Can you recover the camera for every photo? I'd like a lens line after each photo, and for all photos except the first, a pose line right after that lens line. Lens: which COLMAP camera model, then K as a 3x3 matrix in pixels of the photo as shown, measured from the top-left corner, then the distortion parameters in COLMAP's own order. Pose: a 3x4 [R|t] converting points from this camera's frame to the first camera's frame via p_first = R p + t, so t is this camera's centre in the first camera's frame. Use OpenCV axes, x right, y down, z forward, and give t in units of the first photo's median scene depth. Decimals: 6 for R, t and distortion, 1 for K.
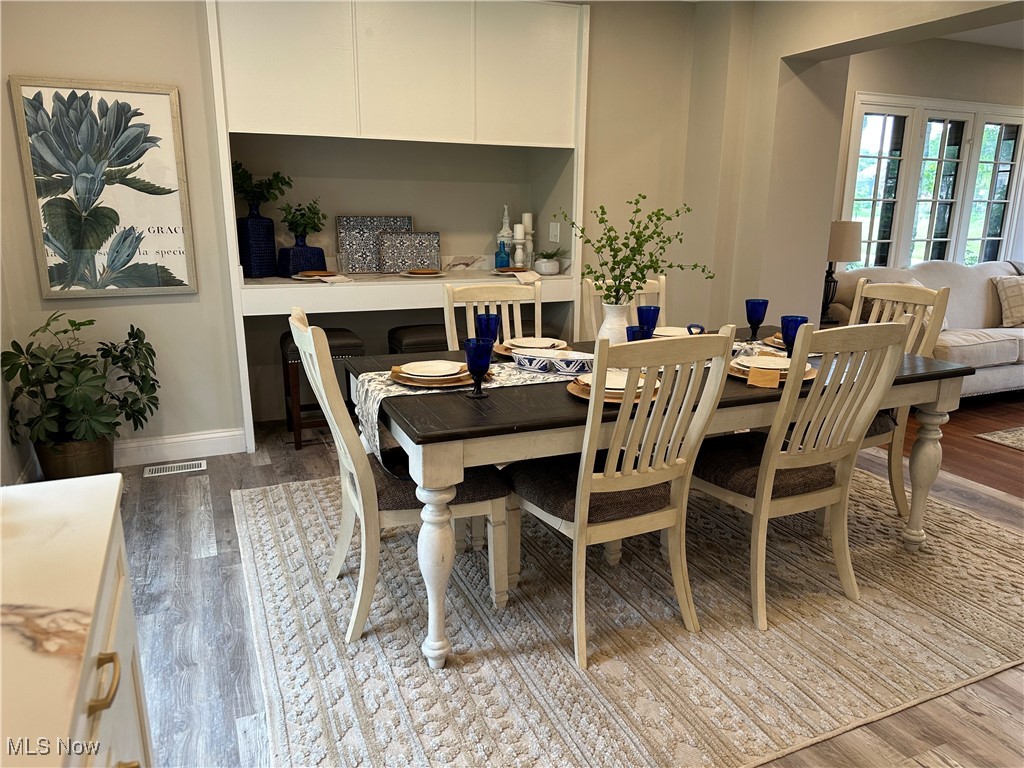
lens RADIAL K [[714.3, 0, 511.6], [0, 714.3, 387.3], [0, 0, 1]] dist [0.007809, -0.018792]
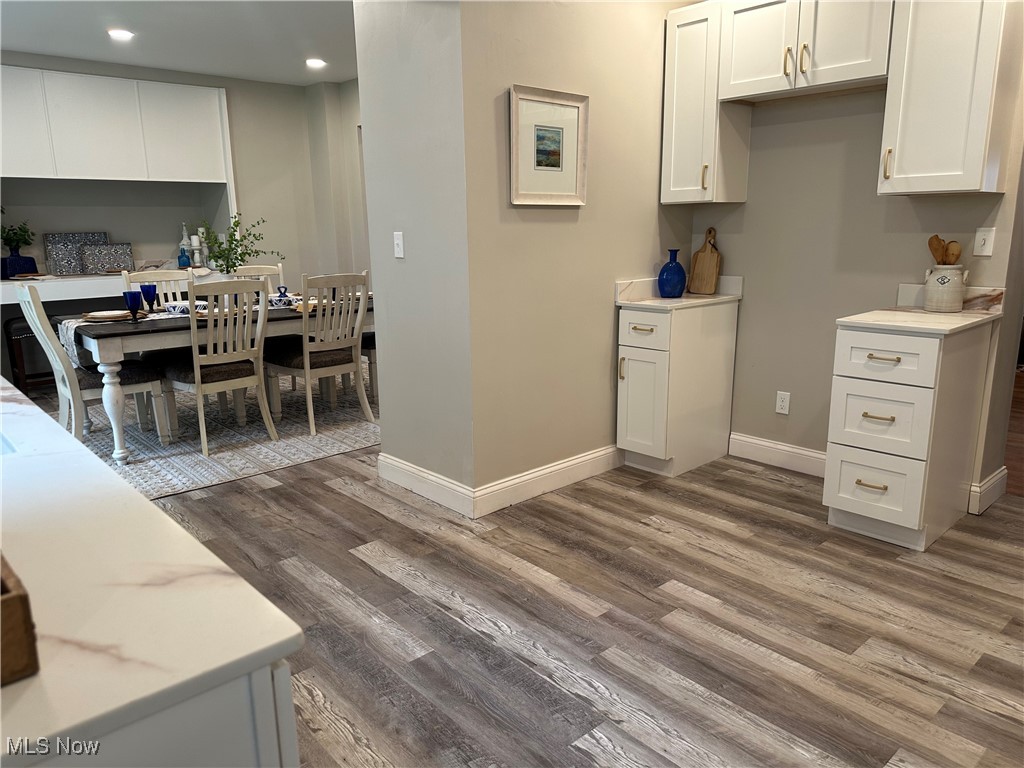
lens RADIAL K [[714.3, 0, 518.2], [0, 714.3, 378.6], [0, 0, 1]] dist [0.007809, -0.018792]
pose [[0.944046, -0.095709, 0.315620, 0.207156], [0.105446, 0.994328, -0.013876, 0.201477], [-0.312502, 0.046381, 0.948784, -0.756462]]
